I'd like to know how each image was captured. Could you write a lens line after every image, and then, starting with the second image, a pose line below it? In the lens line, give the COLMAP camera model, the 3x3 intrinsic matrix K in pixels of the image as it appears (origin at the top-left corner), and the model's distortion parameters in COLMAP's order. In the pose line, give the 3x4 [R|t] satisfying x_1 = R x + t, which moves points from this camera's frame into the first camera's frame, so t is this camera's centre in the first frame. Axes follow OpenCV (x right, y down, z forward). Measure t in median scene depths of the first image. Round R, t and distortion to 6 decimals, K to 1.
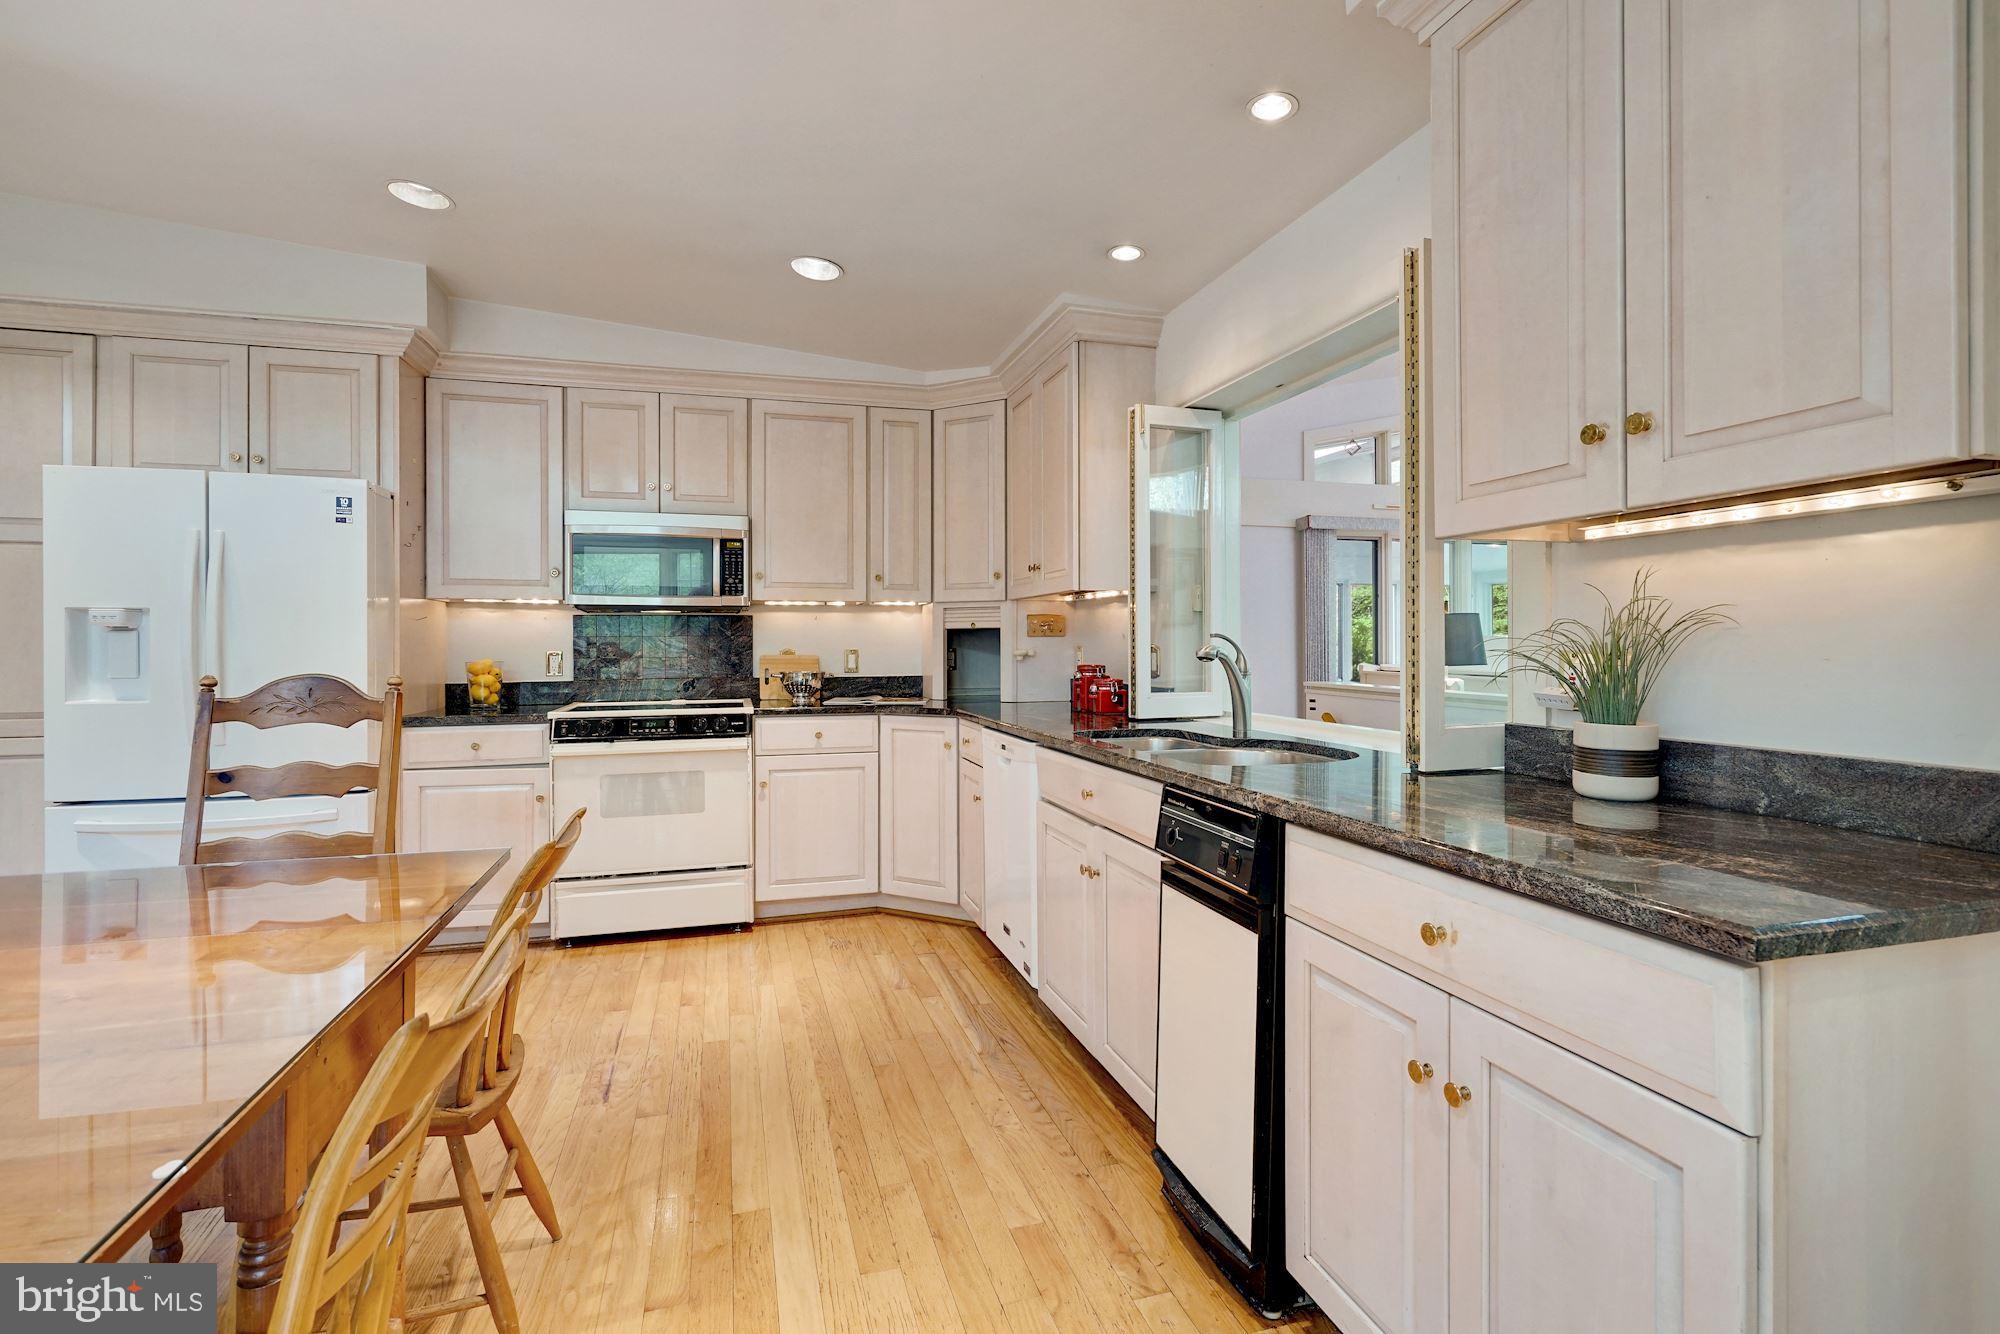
lens RADIAL K [[923.2, 0, 998.2], [0, 923.2, 635.6], [0, 0, 1]] dist [0.001223, 0.000733]
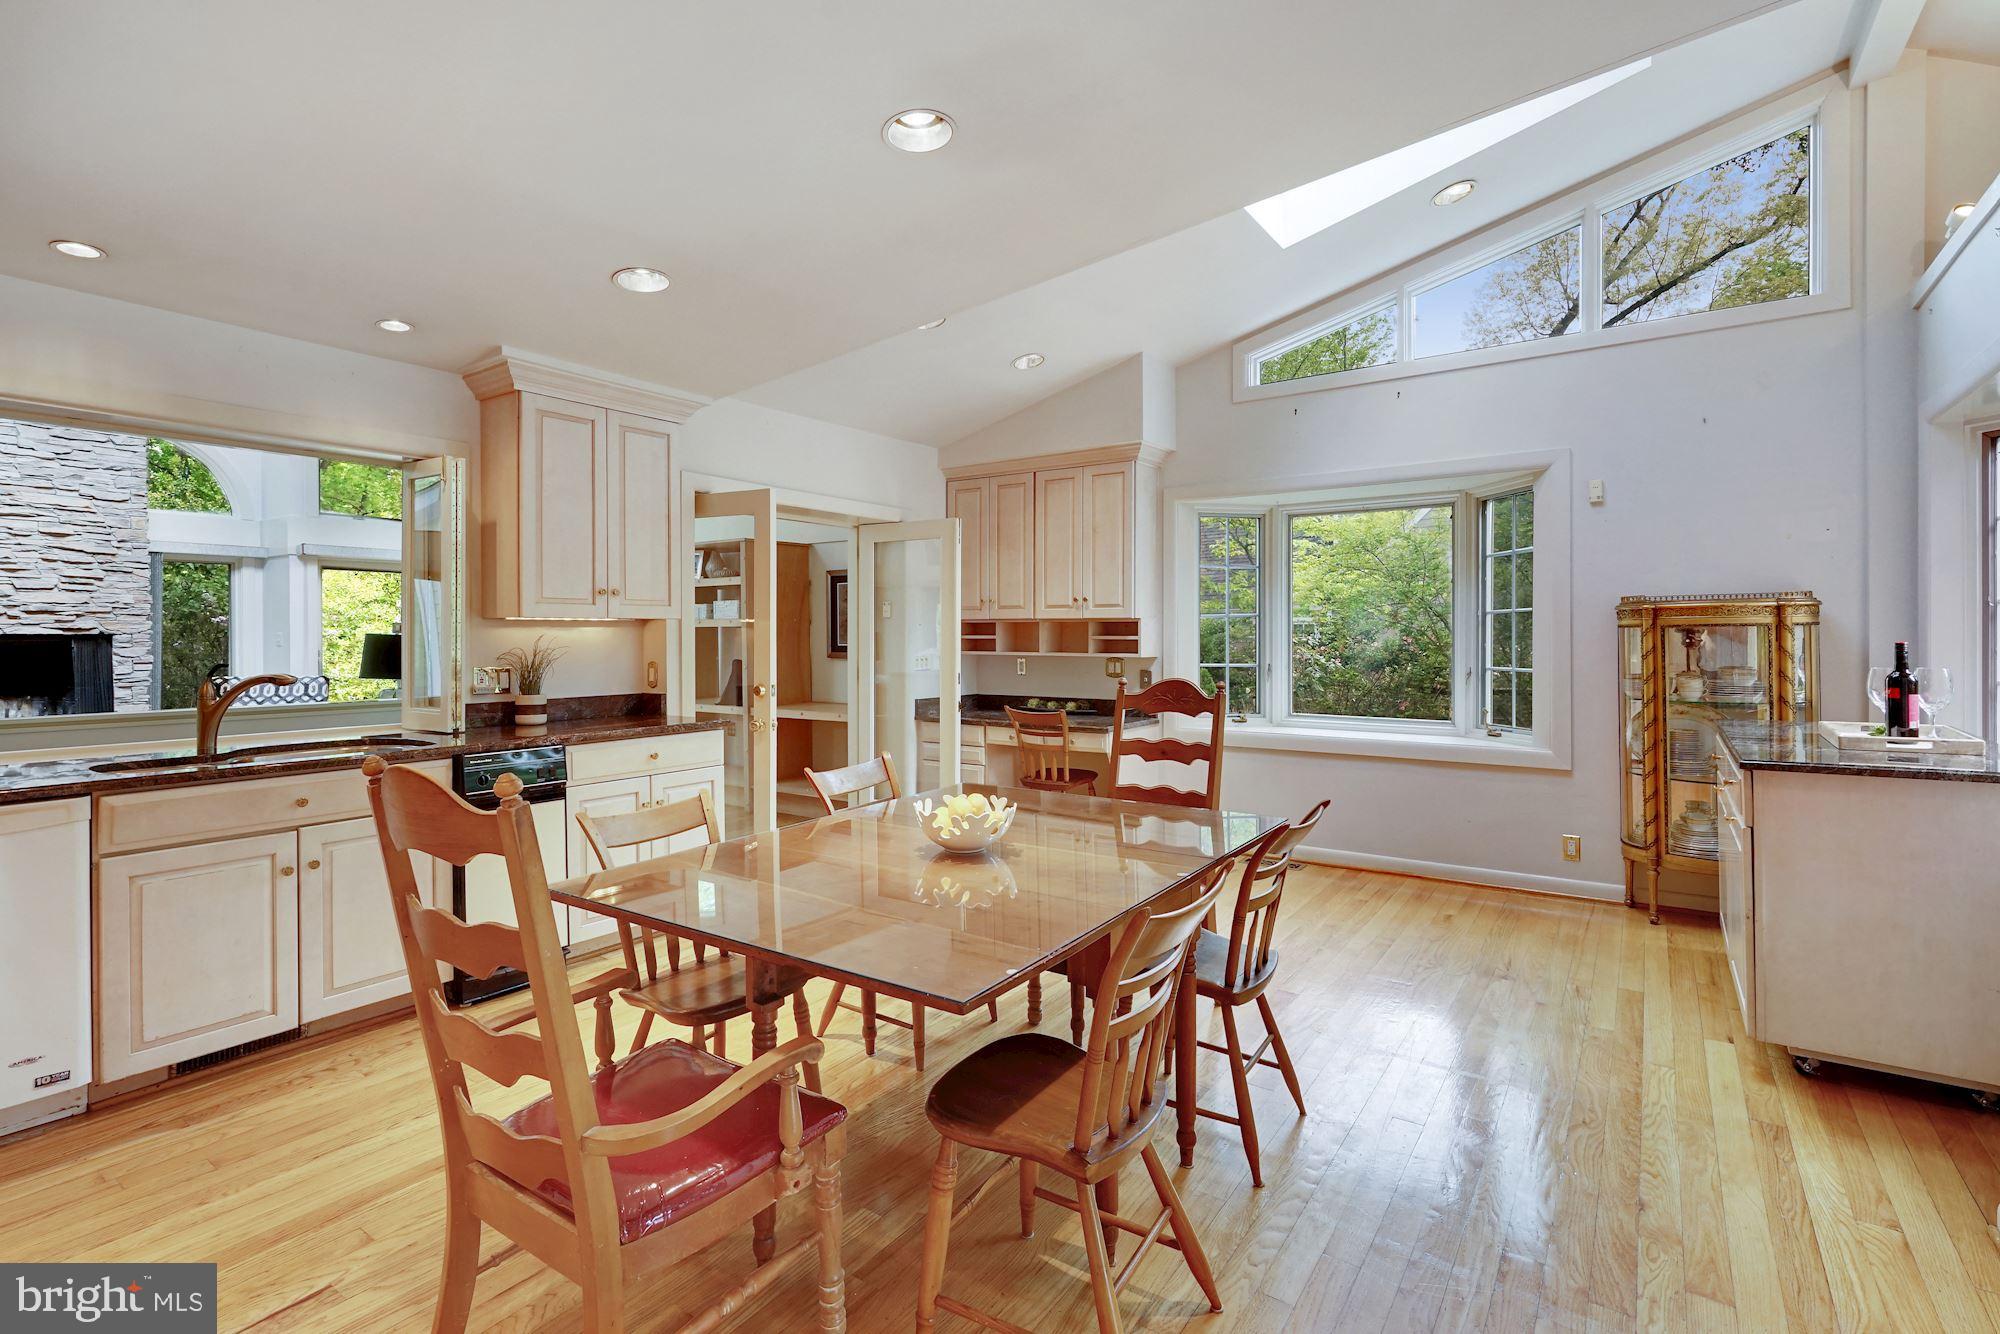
lens RADIAL K [[923.2, 0, 1007.5], [0, 923.2, 639.1], [0, 0, 1]] dist [0.001223, 0.000733]
pose [[-0.627413, 0.001125, 0.778686, -0.863551], [-0.001894, 0.999994, -0.002970, -0.021576], [-0.778684, -0.003338, -0.627407, 0.644066]]
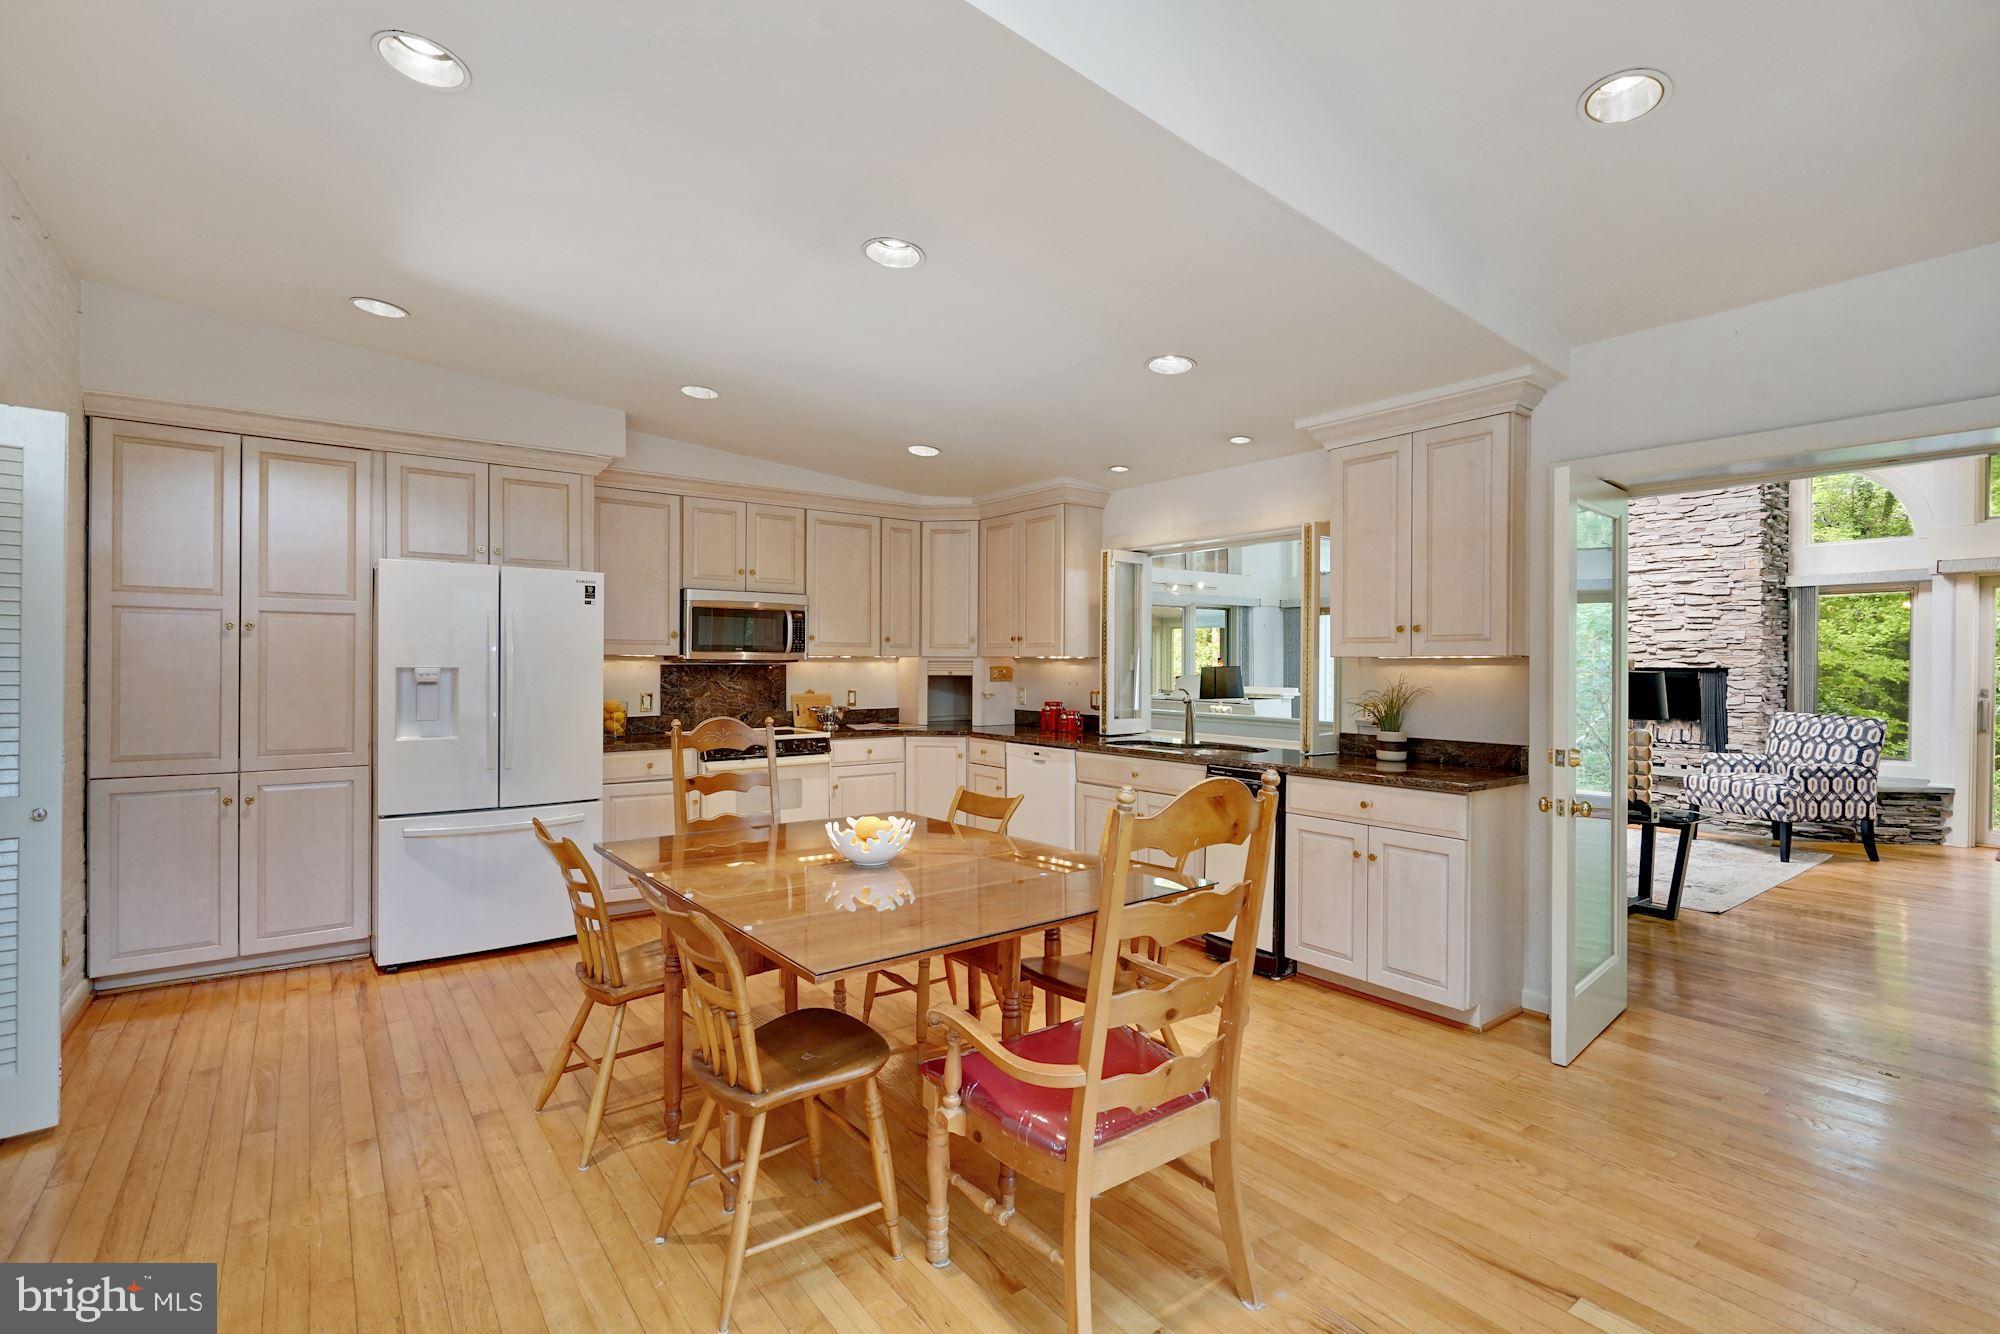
lens RADIAL K [[923.2, 0, 991.3], [0, 923.2, 665.0], [0, 0, 1]] dist [0.001223, 0.000733]
pose [[0.933999, 0.005803, 0.357229, -0.532657], [-0.010280, 0.999891, 0.010636, -0.043920], [-0.357128, -0.013606, 0.933956, -0.413442]]
